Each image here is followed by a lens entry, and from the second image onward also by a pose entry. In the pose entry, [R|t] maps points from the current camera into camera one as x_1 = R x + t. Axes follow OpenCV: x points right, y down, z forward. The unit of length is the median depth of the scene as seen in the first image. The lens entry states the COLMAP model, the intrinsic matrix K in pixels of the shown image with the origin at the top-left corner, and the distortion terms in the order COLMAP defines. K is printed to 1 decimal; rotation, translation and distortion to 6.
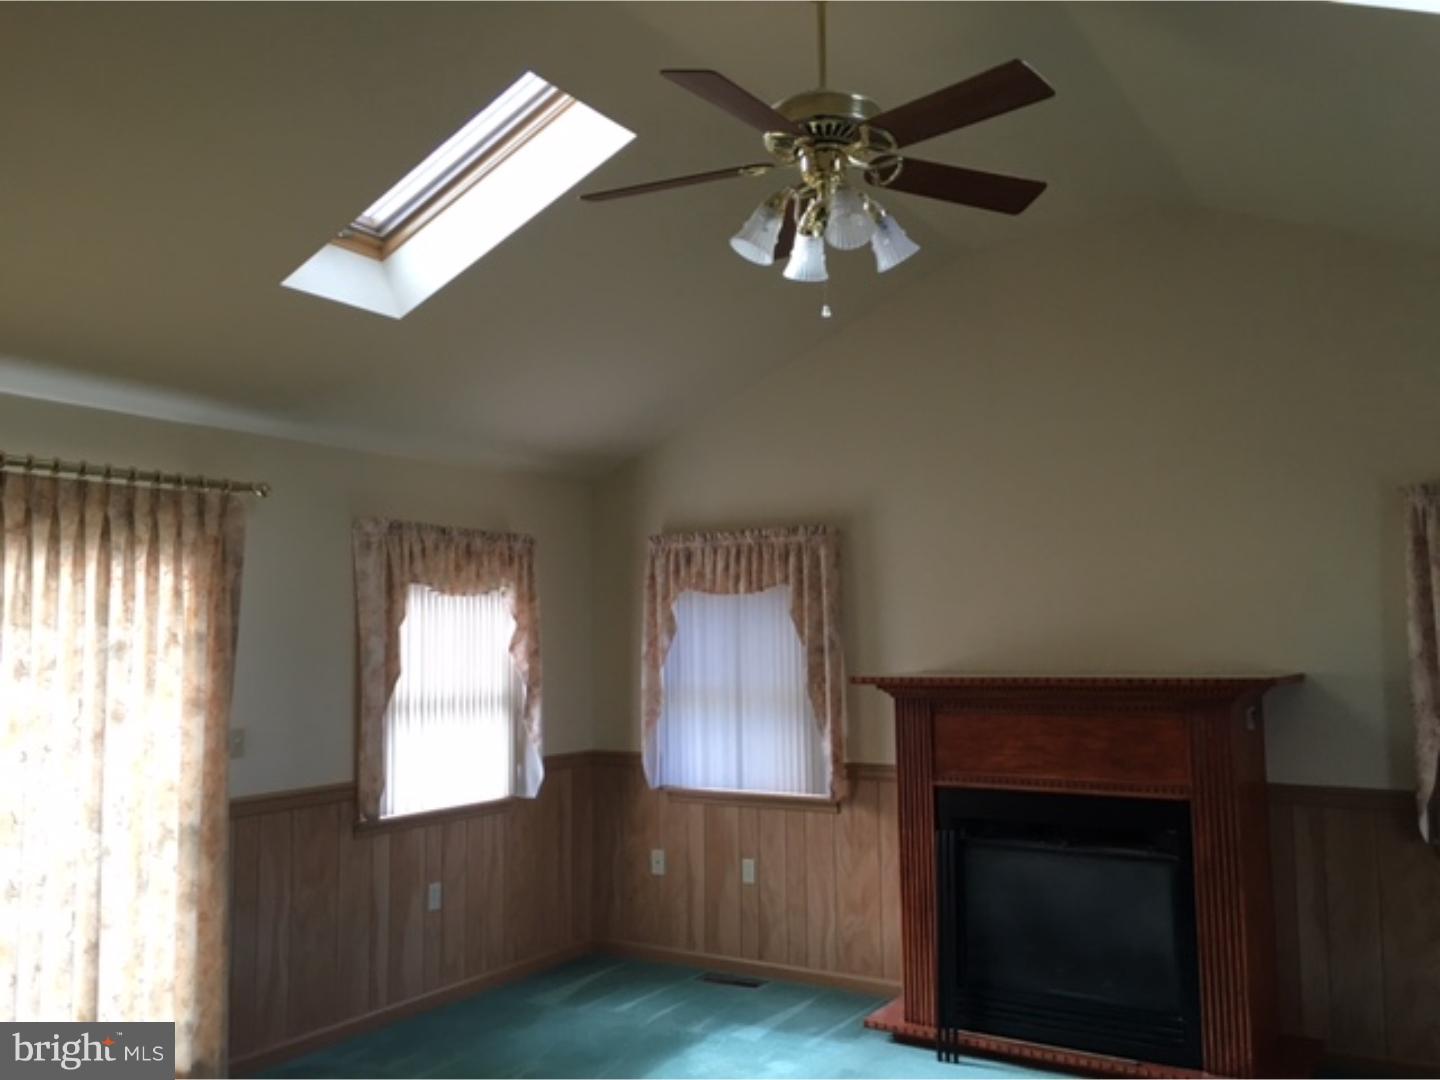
lens RADIAL K [[1212.3, 0, 718.2], [0, 1212.3, 532.7], [0, 0, 1]] dist [0.060181, -0.060197]
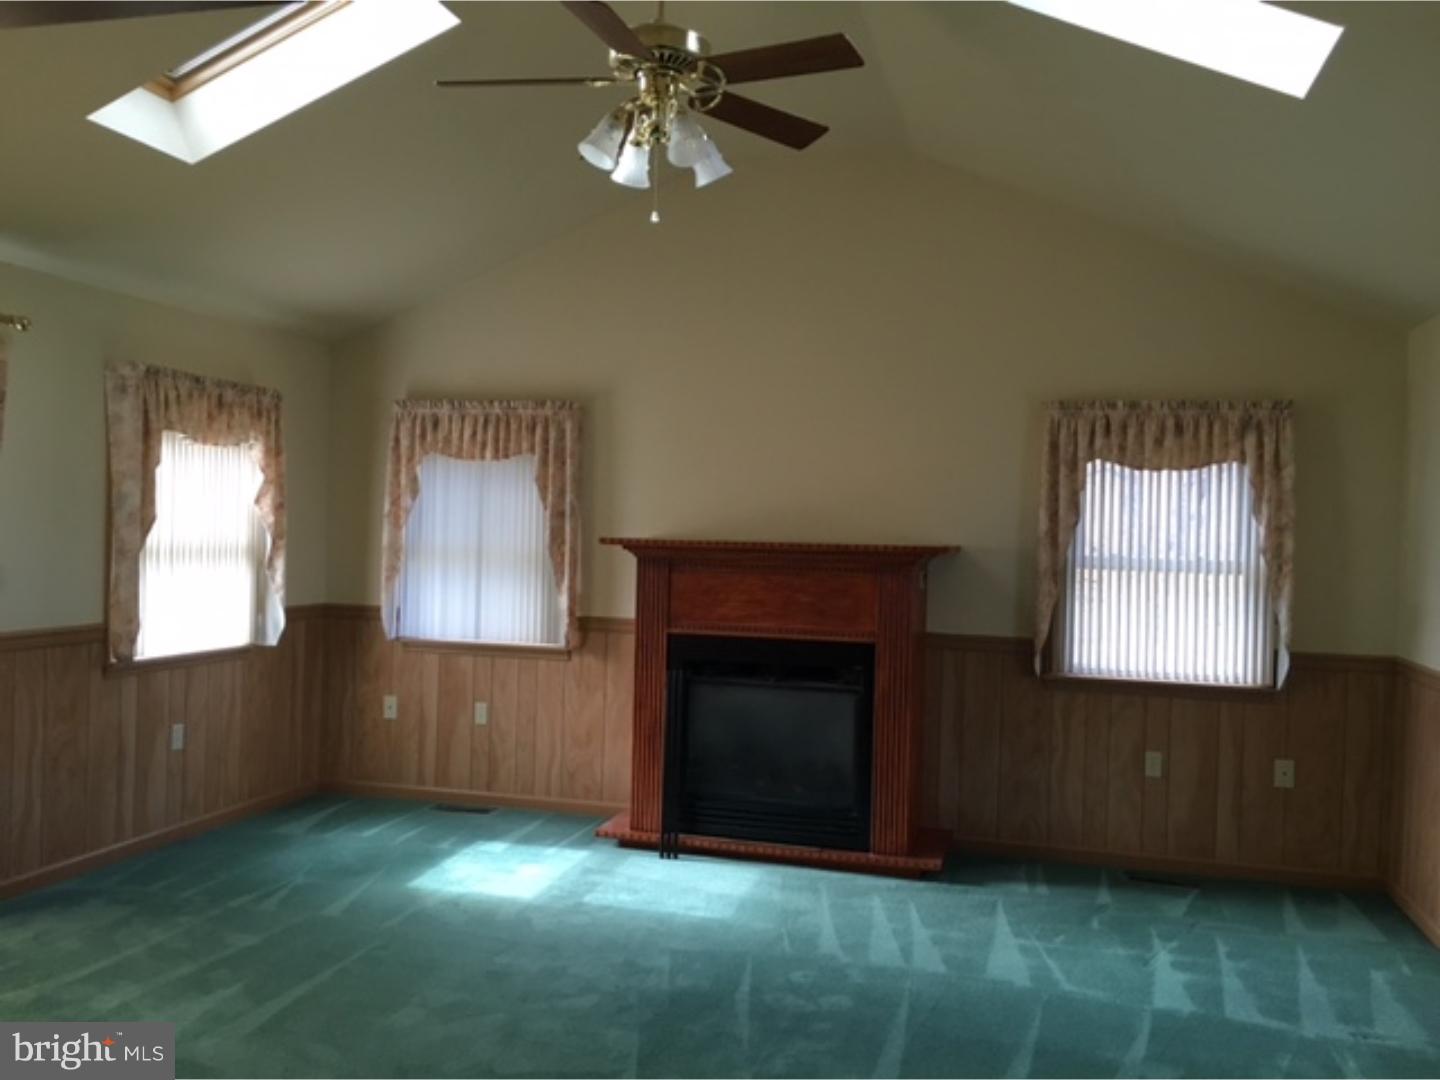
lens RADIAL K [[1212.3, 0, 718.2], [0, 1212.3, 532.7], [0, 0, 1]] dist [0.060181, -0.060197]
pose [[0.955765, 0.036919, 0.291806, -0.104129], [-0.064997, 0.994075, 0.087121, 0.008004], [-0.286861, -0.102233, 0.952501, -0.093546]]
